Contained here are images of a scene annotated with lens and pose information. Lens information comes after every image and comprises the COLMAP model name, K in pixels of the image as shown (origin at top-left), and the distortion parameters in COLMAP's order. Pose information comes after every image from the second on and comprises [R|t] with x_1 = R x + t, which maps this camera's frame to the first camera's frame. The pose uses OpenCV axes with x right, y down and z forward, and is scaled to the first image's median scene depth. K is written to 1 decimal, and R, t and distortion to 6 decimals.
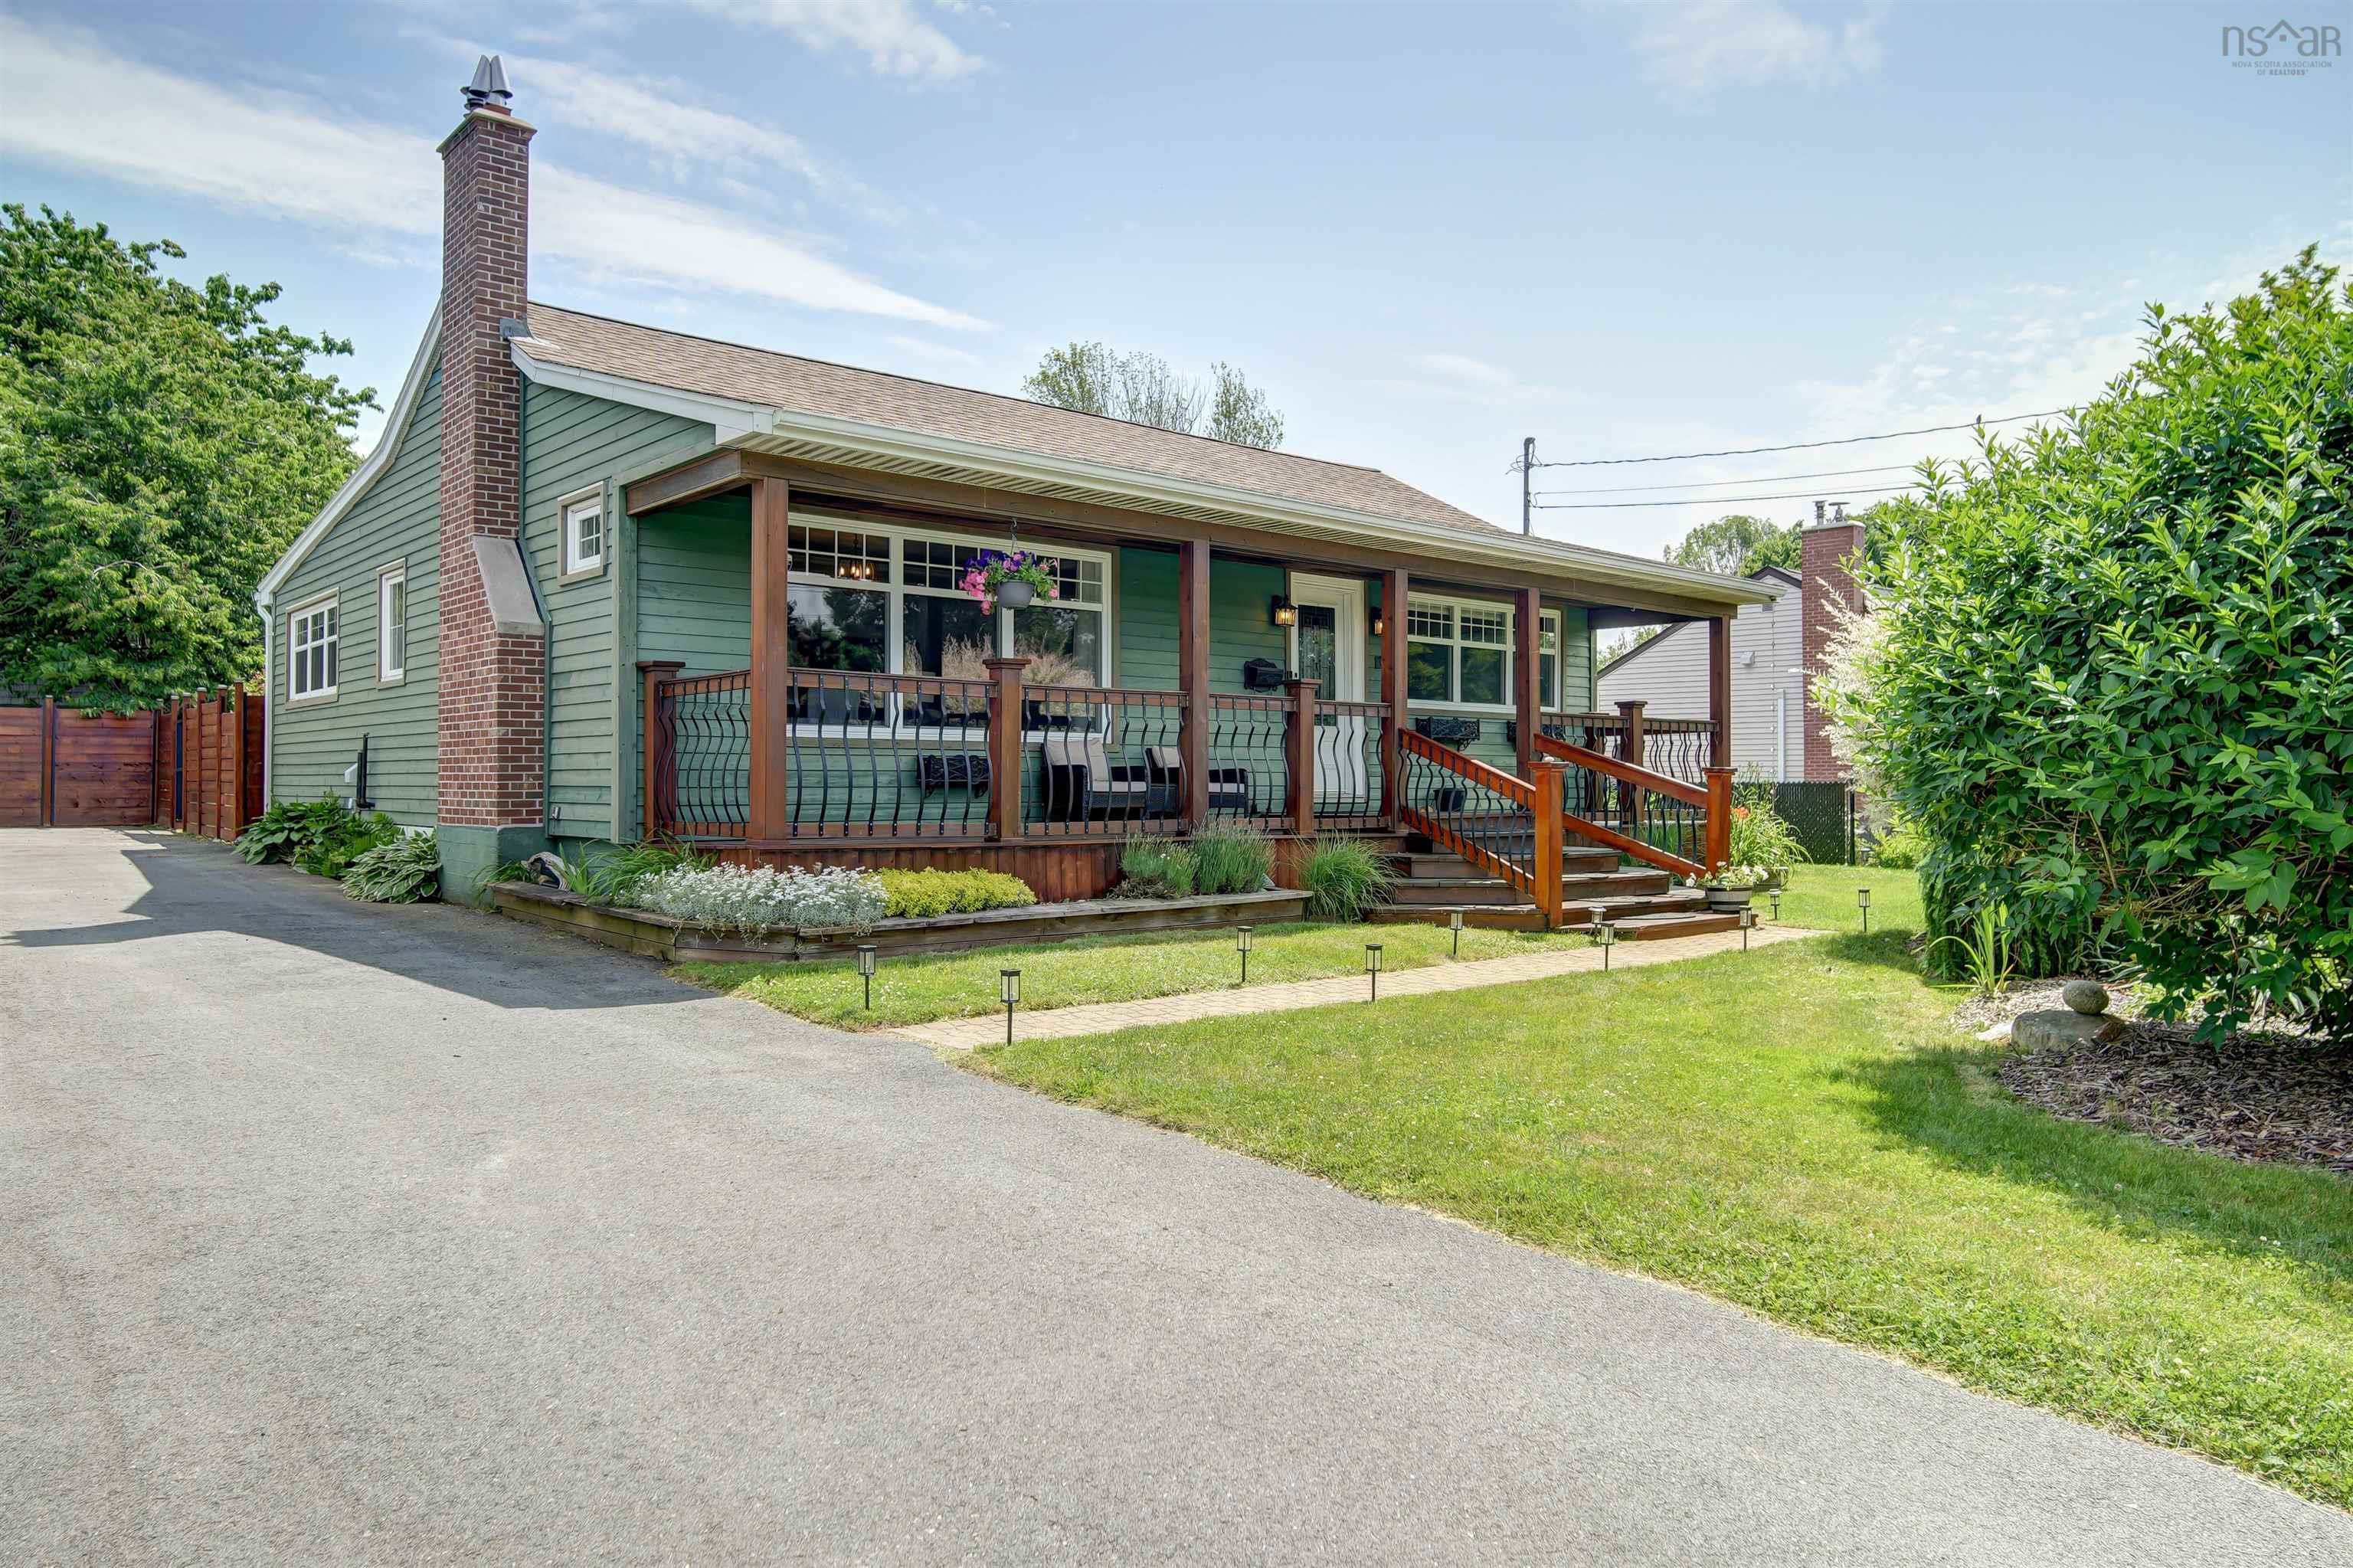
lens RADIAL K [[1560.5, 0, 1177.5], [0, 1560.5, 779.5], [0, 0, 1]] dist [-0.010917, -0.002368]
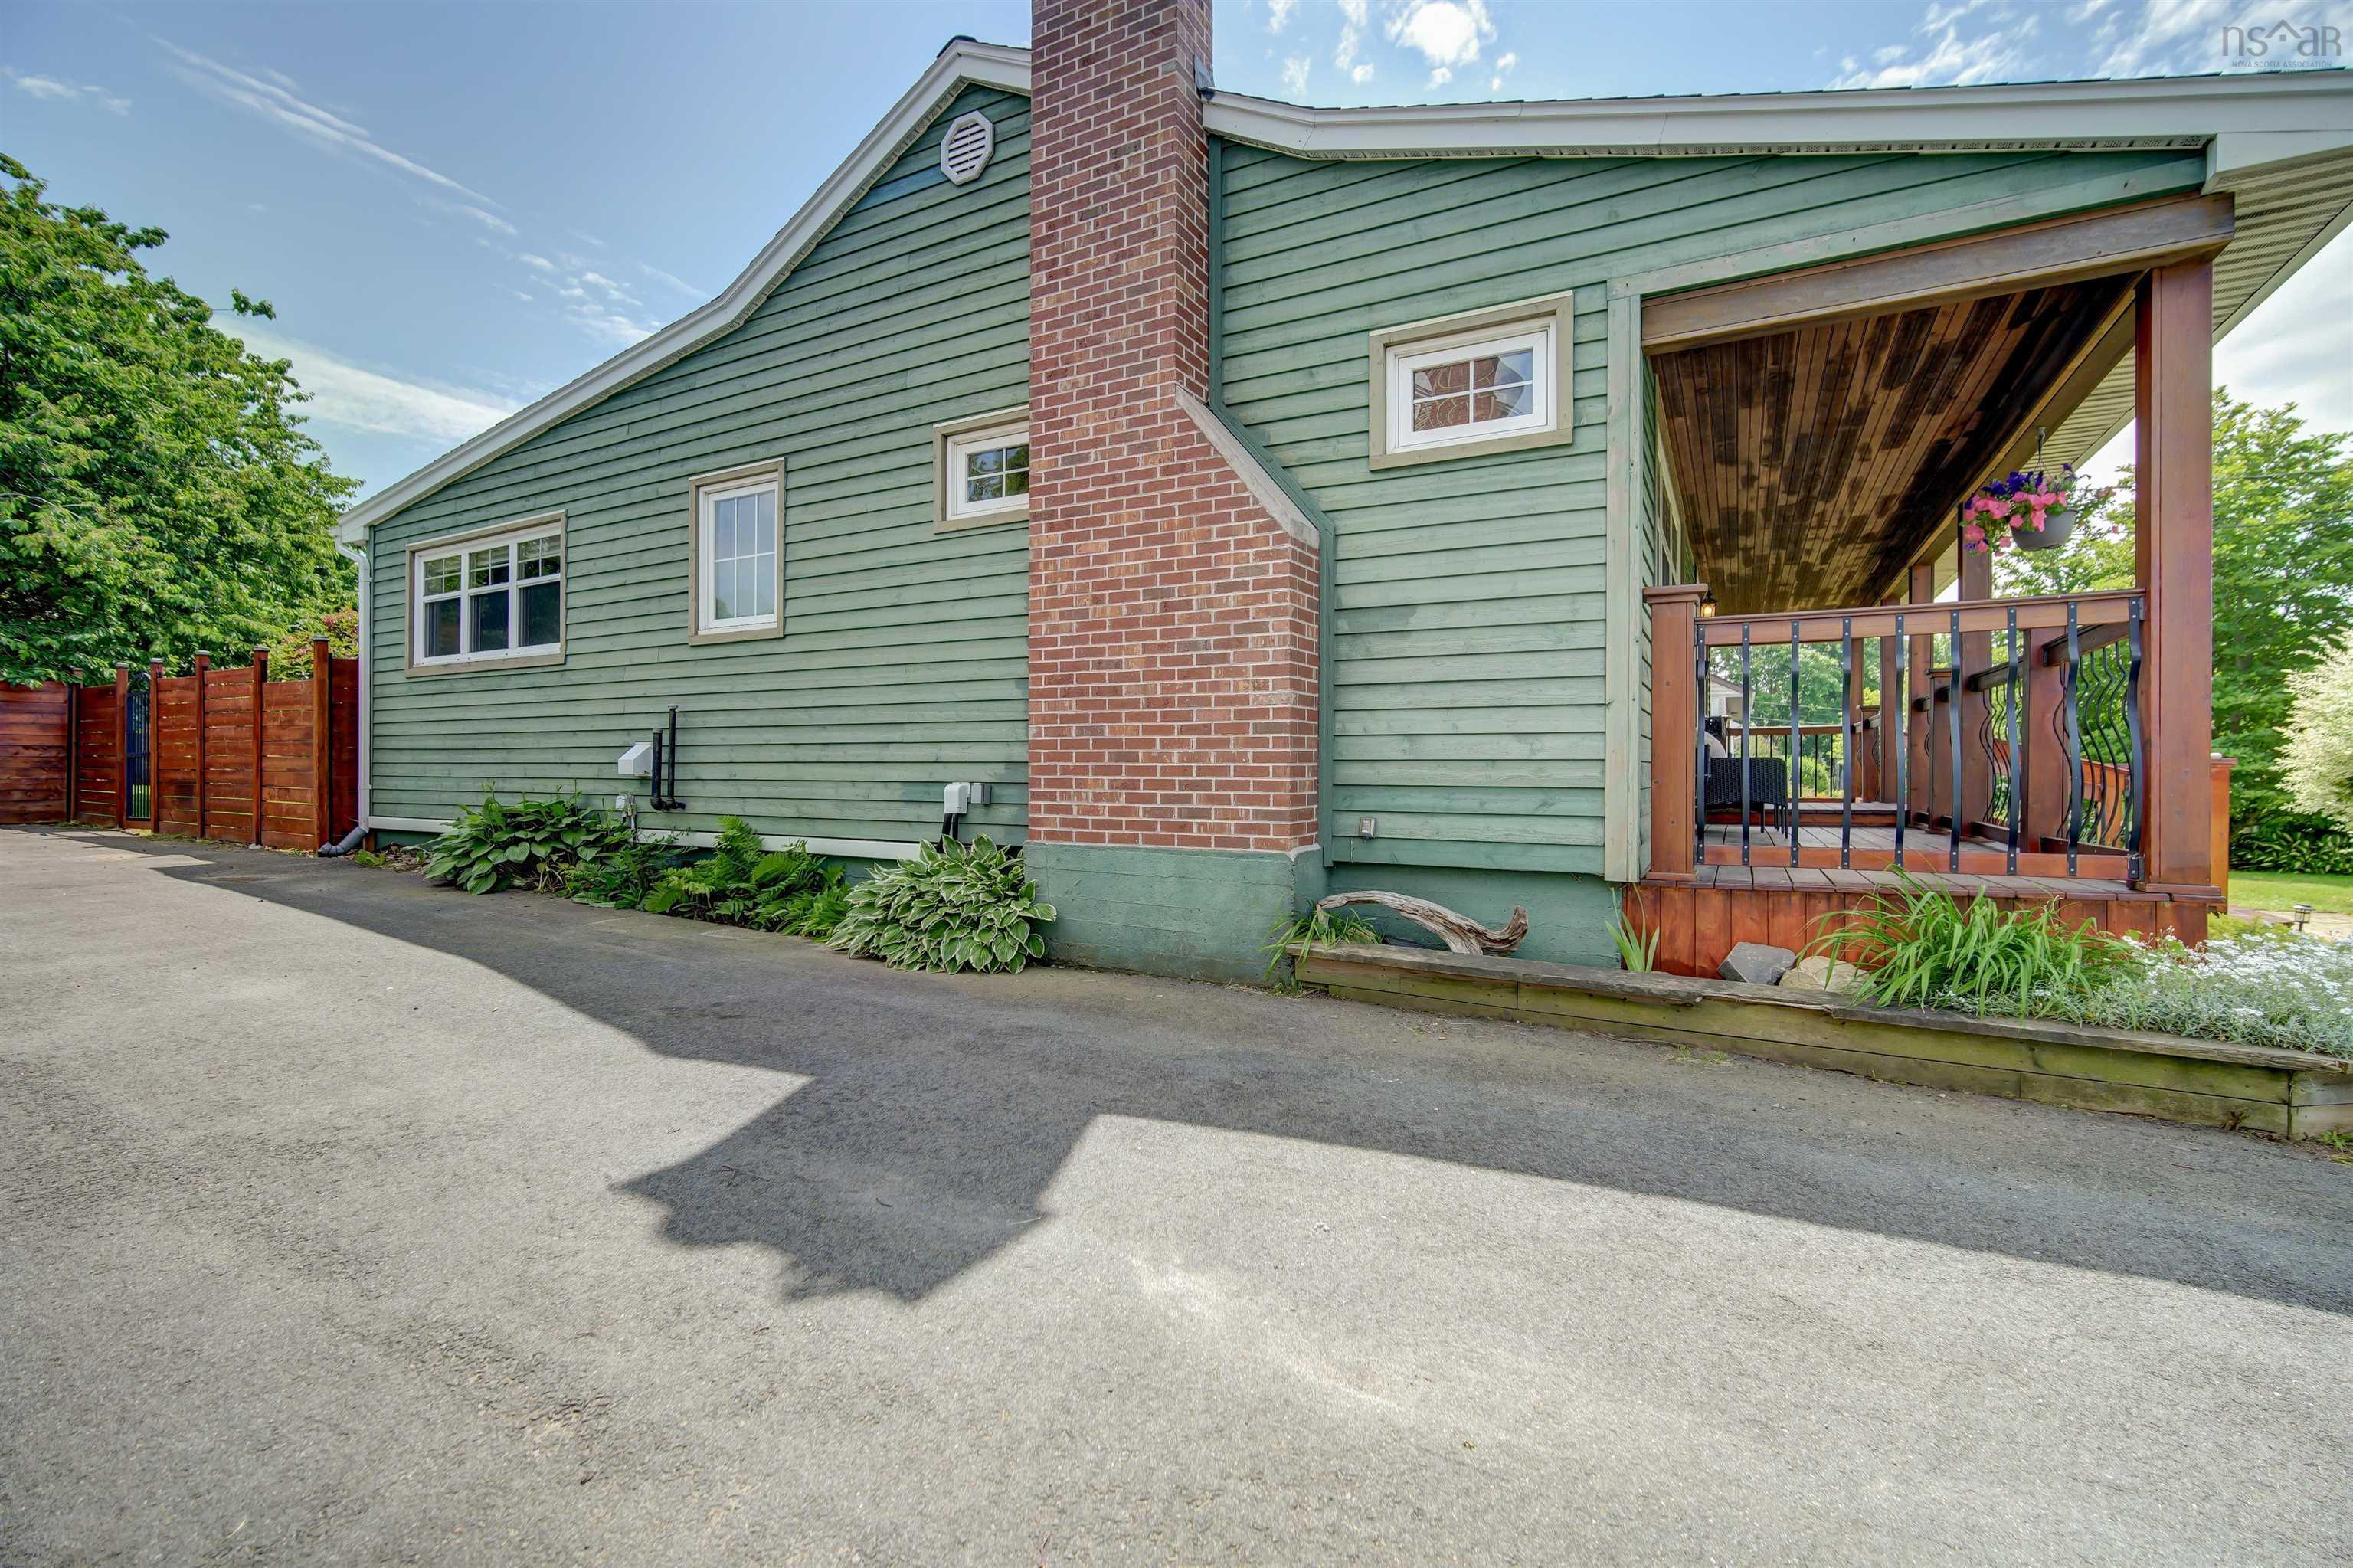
lens RADIAL K [[1019.0, 0, 1174.2], [0, 1019.0, 782.4], [0, 0, 1]] dist [-0.000782, 0.000851]
pose [[0.942903, -0.000199, 0.333067, -0.291666], [-0.004263, 0.999911, 0.012664, -0.000950], [-0.333040, -0.013361, 0.942818, 0.303140]]
